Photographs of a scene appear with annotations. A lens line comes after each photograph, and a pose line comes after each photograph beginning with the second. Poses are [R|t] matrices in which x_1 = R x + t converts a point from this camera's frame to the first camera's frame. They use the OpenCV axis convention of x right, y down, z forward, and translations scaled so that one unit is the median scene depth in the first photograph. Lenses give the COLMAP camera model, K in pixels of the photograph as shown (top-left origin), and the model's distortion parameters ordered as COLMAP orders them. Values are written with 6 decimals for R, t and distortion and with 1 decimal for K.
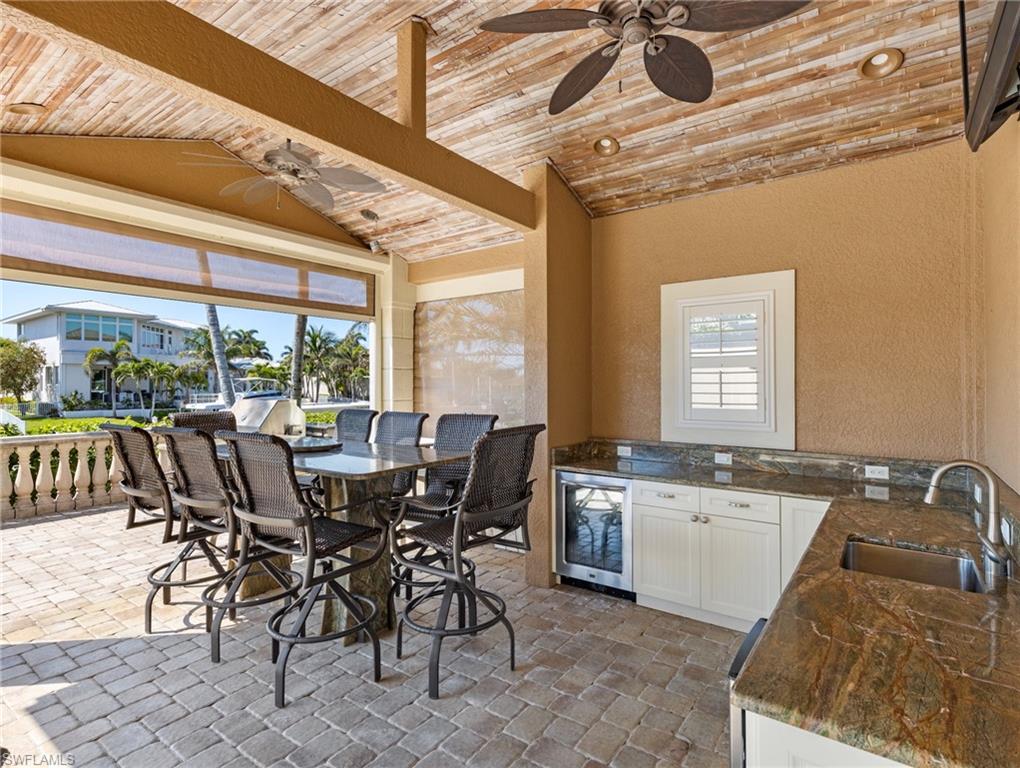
lens RADIAL K [[521.5, 0, 513.9], [0, 521.5, 385.5], [0, 0, 1]] dist [0.007680, -0.000855]
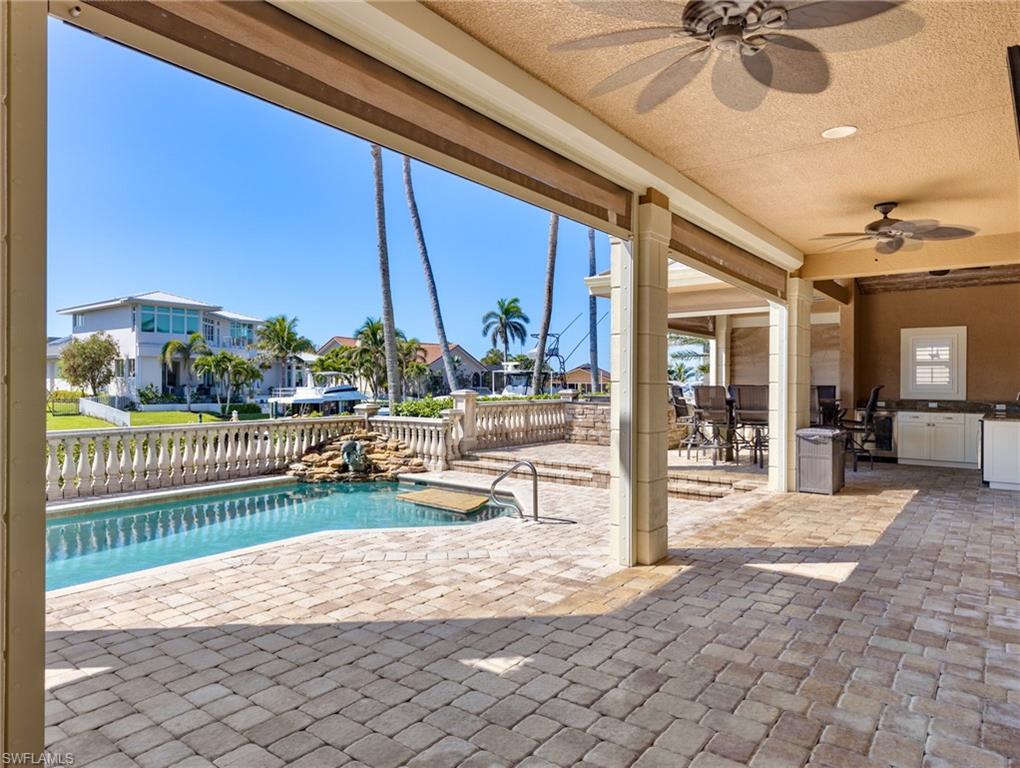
lens RADIAL K [[633.1, 0, 510.0], [0, 633.1, 384.0], [0, 0, 1]] dist [-0.000064, -0.001467]
pose [[0.999109, 0.009190, -0.041182, -0.115819], [-0.009253, 0.999956, -0.001330, 0.005696], [0.041168, 0.001710, 0.999151, -0.160610]]
